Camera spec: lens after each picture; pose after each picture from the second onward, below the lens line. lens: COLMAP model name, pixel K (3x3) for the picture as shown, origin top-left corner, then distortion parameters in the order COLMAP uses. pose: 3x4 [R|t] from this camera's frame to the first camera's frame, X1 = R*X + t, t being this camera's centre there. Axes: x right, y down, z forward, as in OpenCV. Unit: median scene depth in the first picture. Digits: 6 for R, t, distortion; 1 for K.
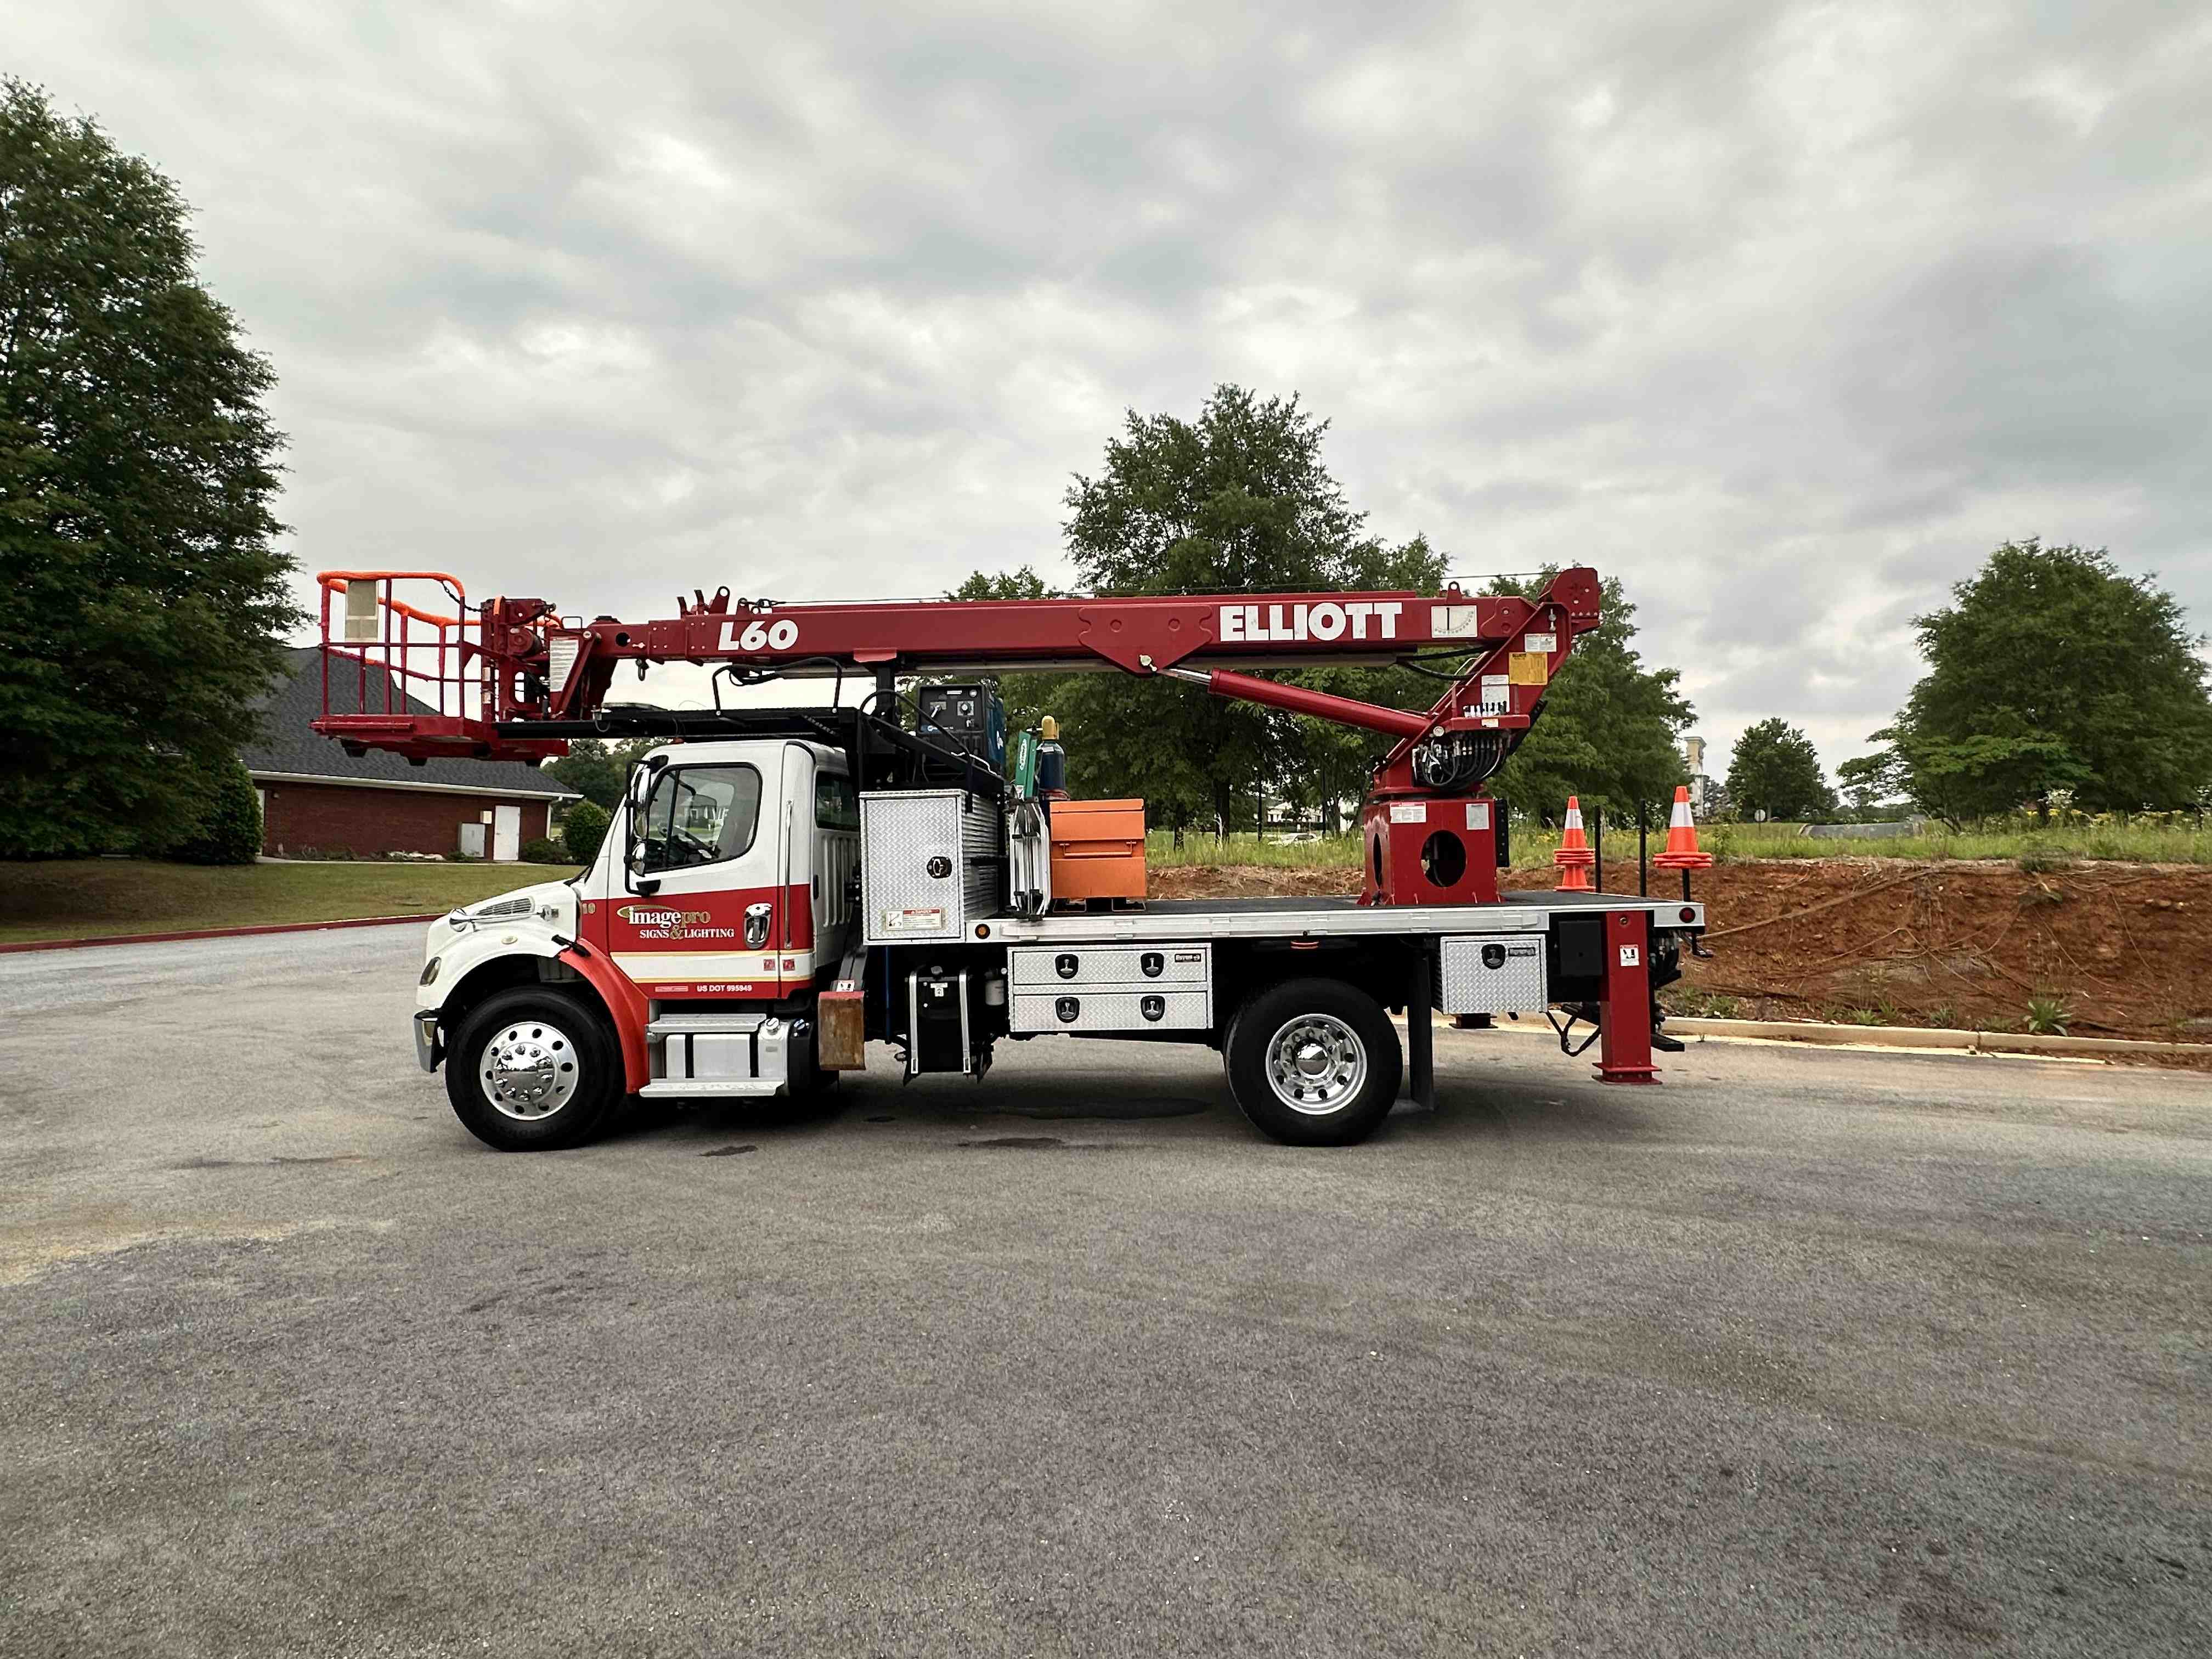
lens RADIAL K [[1154.3, 0, 1114.0], [0, 1154.3, 830.6], [0, 0, 1]] dist [0.002223, -0.000827]
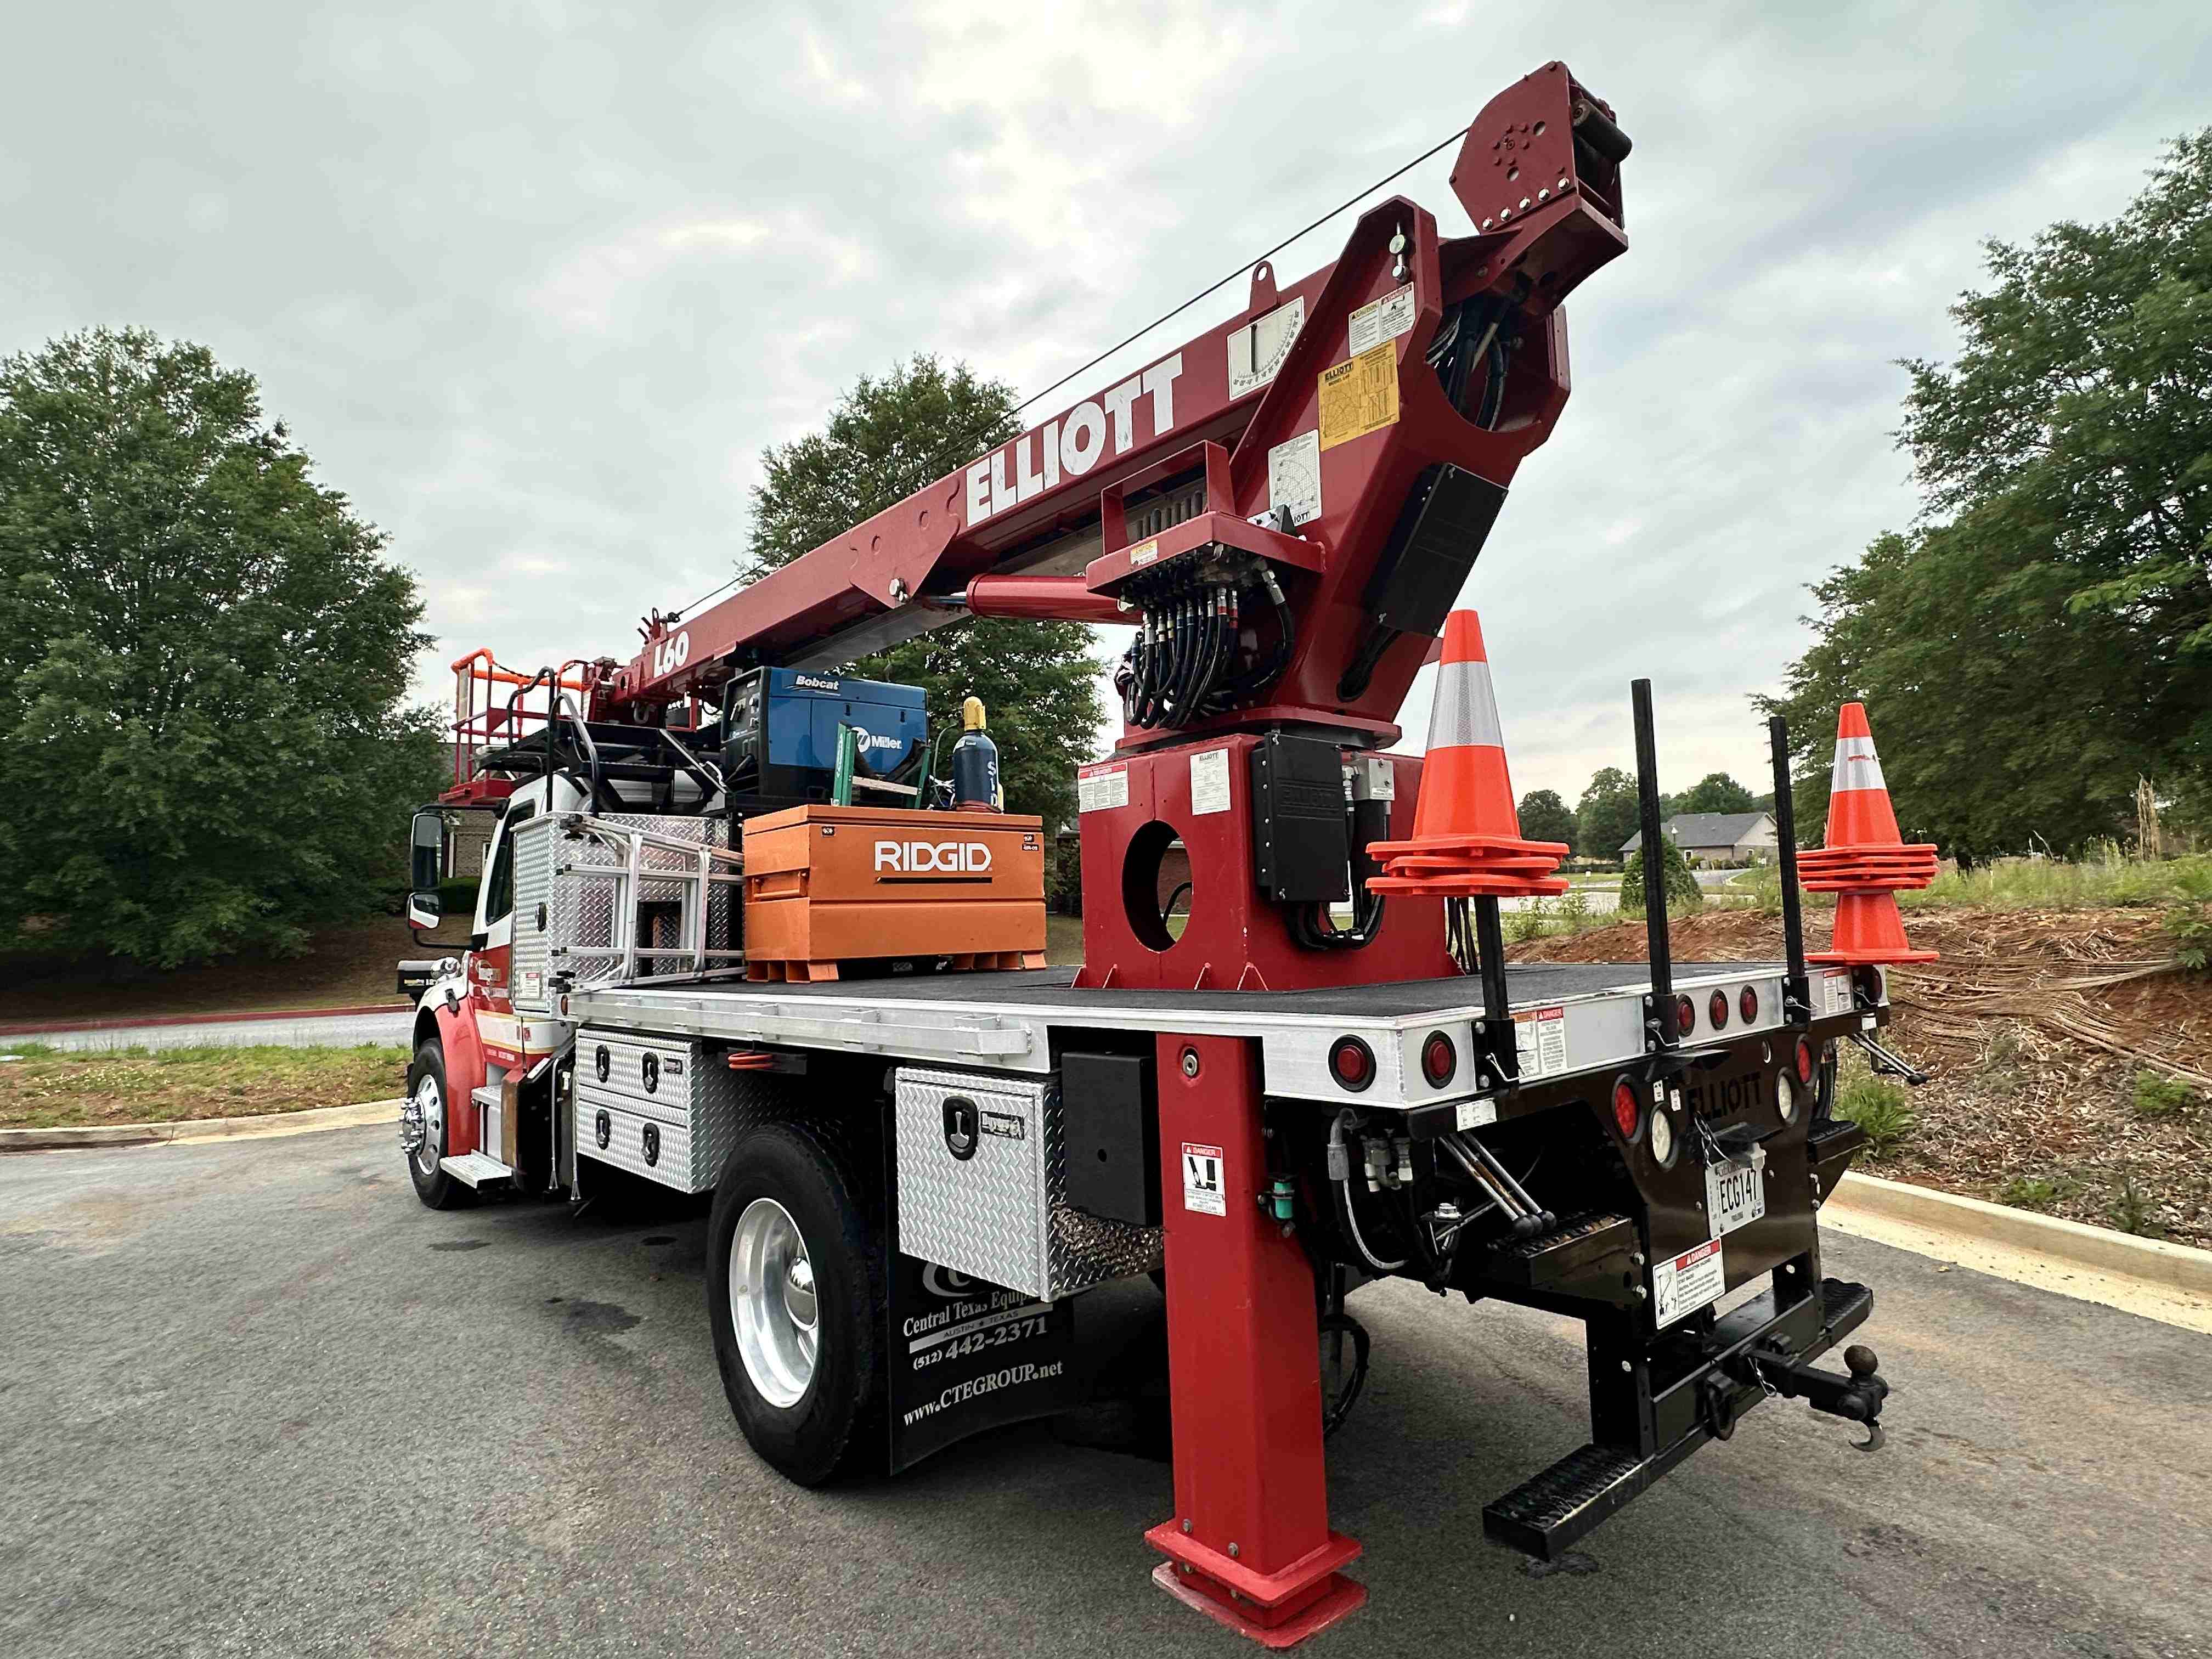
lens RADIAL K [[1154.3, 0, 1105.5], [0, 1154.3, 826.3], [0, 0, 1]] dist [0.002223, -0.000827]
pose [[0.679414, -0.065405, -0.730835, 0.565024], [0.031352, 0.997697, -0.060141, 0.026632], [0.733085, 0.017947, 0.679900, 0.655084]]
